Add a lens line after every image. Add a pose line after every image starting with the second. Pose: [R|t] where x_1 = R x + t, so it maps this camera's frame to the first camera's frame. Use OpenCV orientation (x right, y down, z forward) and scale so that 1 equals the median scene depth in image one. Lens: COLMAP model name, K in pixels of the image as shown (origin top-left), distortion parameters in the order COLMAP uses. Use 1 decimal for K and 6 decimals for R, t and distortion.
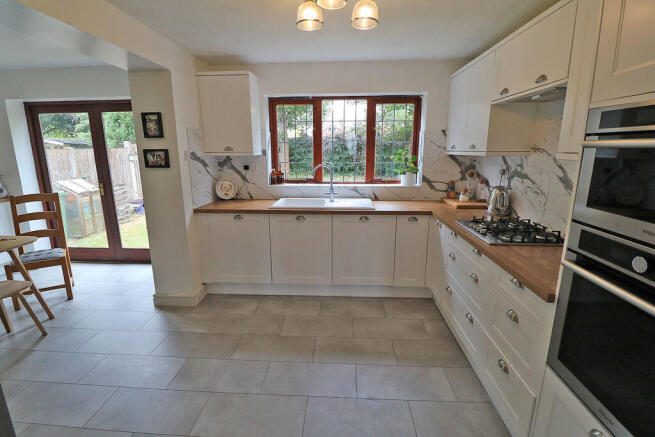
lens RADIAL K [[302.4, 0, 325.8], [0, 302.4, 214.5], [0, 0, 1]] dist [-0.003852, -0.010211]
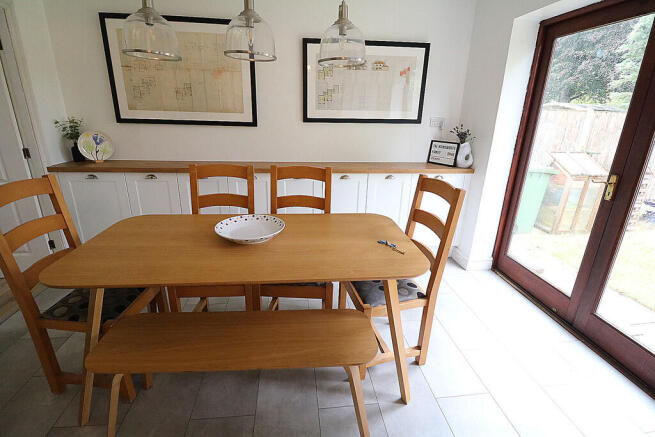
lens RADIAL K [[302.4, 0, 327.5], [0, 302.4, 214.1], [0, 0, 1]] dist [-0.003852, -0.010211]
pose [[0.171953, 0.317413, -0.932567, -0.467877], [-0.231876, 0.933110, 0.274843, -0.088237], [0.957427, 0.168980, 0.234051, 0.597822]]
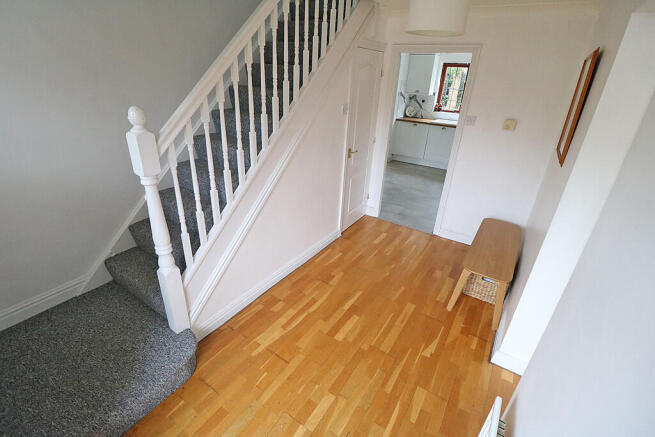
lens RADIAL K [[302.4, 0, 321.9], [0, 302.4, 216.7], [0, 0, 1]] dist [-0.003852, -0.010211]
pose [[0.860588, 0.252574, -0.442261, 0.259551], [-0.150624, 0.955742, 0.252726, 0.188248], [0.486520, -0.150878, 0.860543, -1.273516]]
